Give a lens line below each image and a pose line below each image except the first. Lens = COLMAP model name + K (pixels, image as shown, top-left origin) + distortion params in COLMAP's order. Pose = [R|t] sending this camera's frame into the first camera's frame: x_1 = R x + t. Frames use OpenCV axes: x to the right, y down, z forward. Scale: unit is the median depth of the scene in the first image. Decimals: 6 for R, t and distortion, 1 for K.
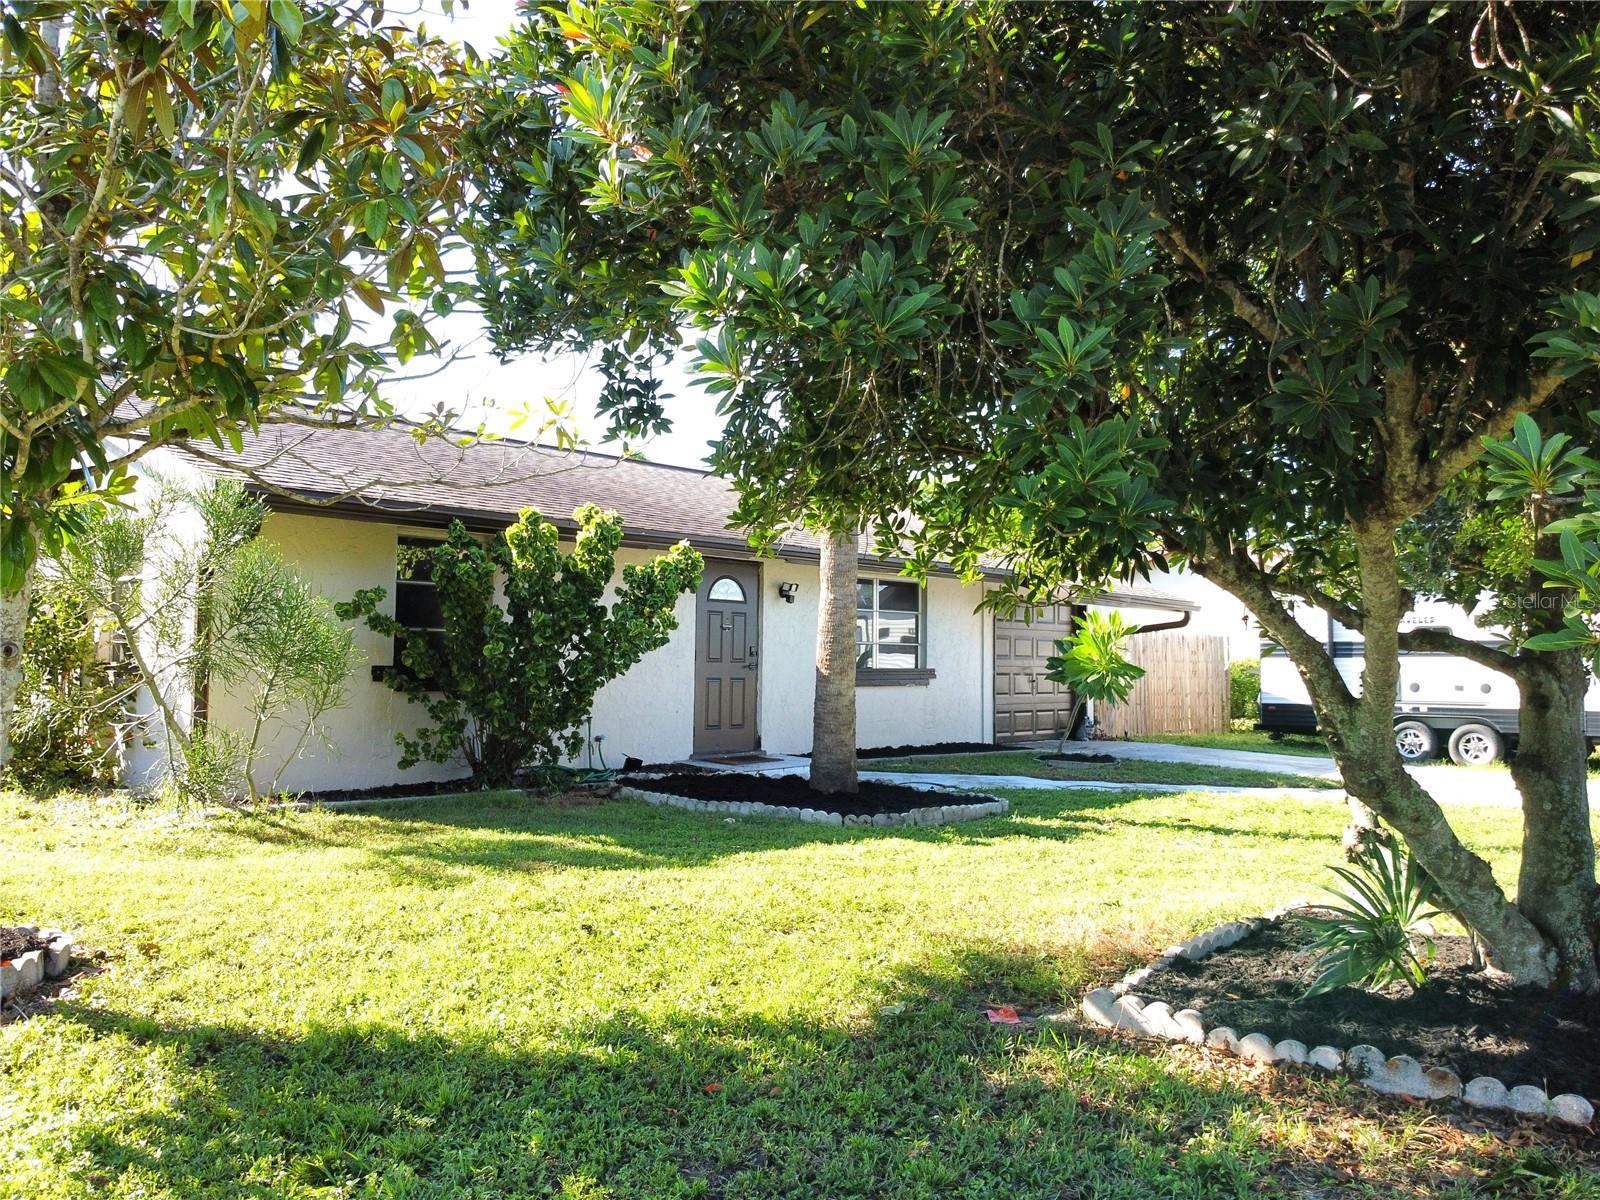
lens RADIAL K [[1207.3, 0, 800.0], [0, 1207.3, 600.0], [0, 0, 1]] dist [0.001152, -0.009498]
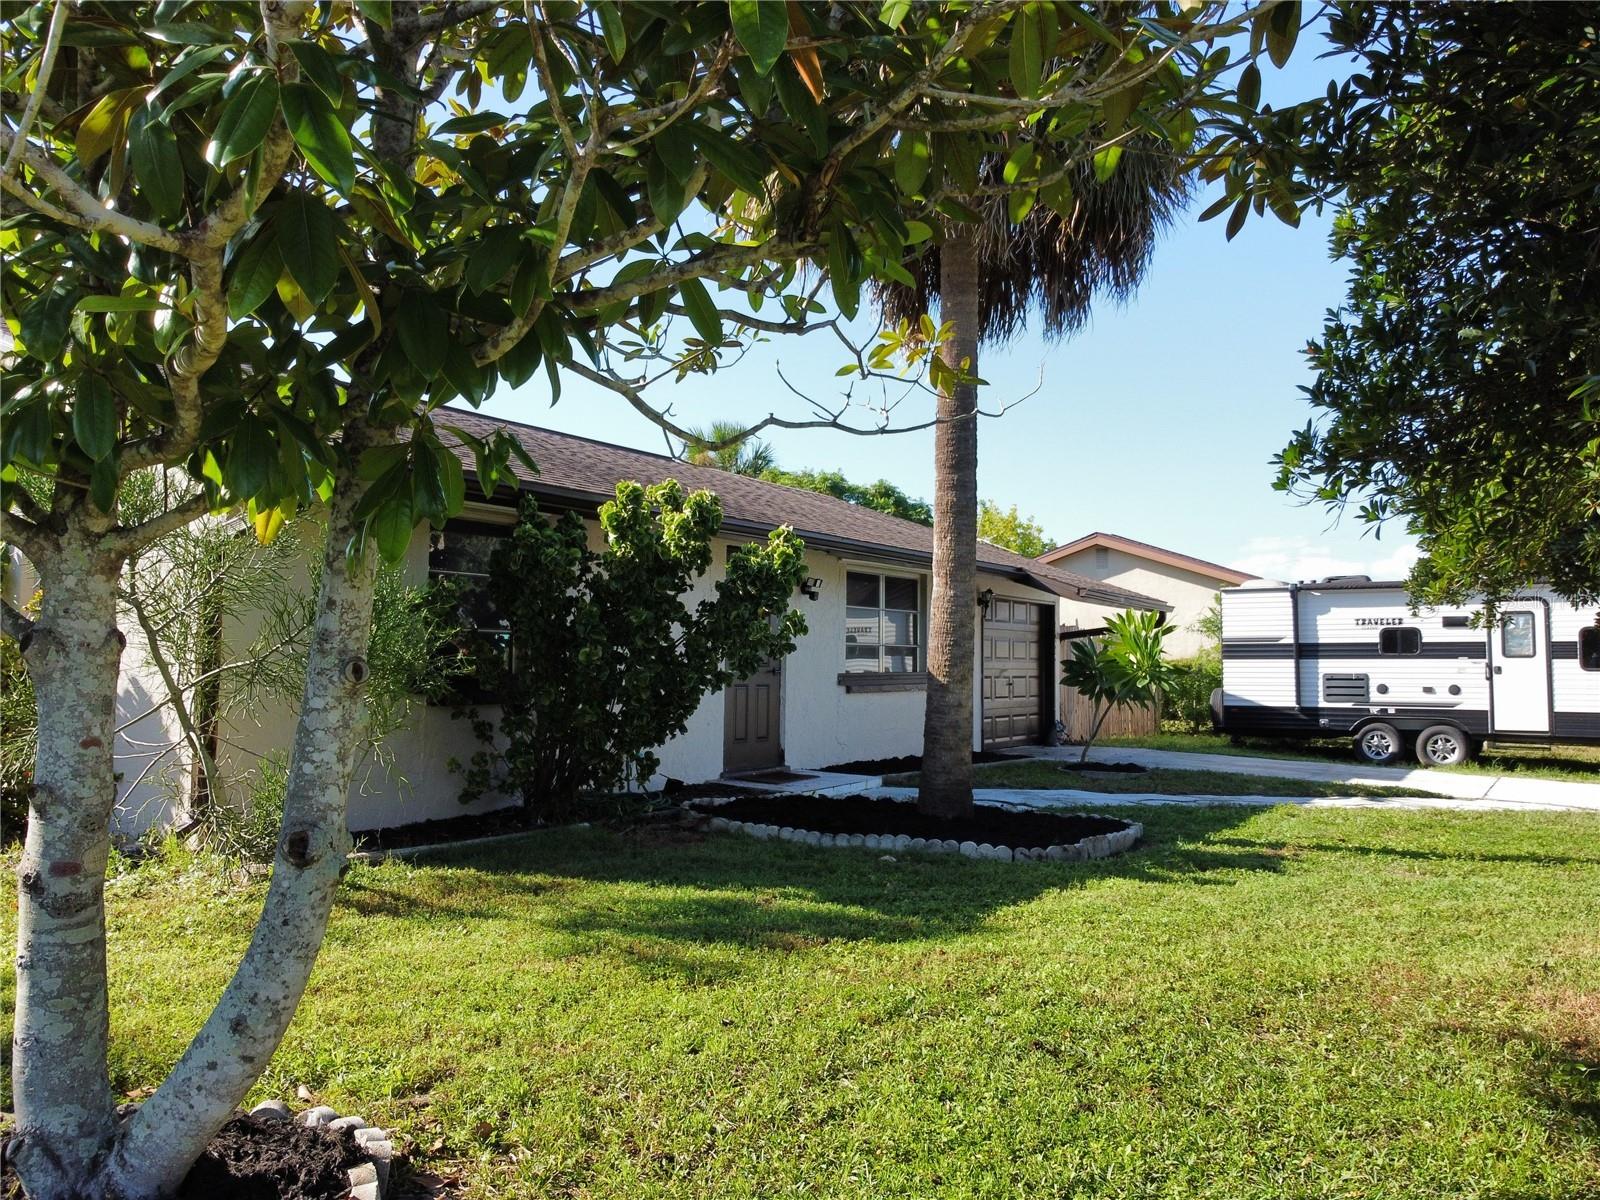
lens RADIAL K [[1207.8, 0, 785.9], [0, 1207.8, 594.7], [0, 0, 1]] dist [-0.008068, -0.004755]
pose [[0.987700, 0.006833, 0.156213, -0.224764], [-0.006307, 0.999973, -0.003867, 0.002376], [-0.156235, 0.002834, 0.987716, 0.157052]]
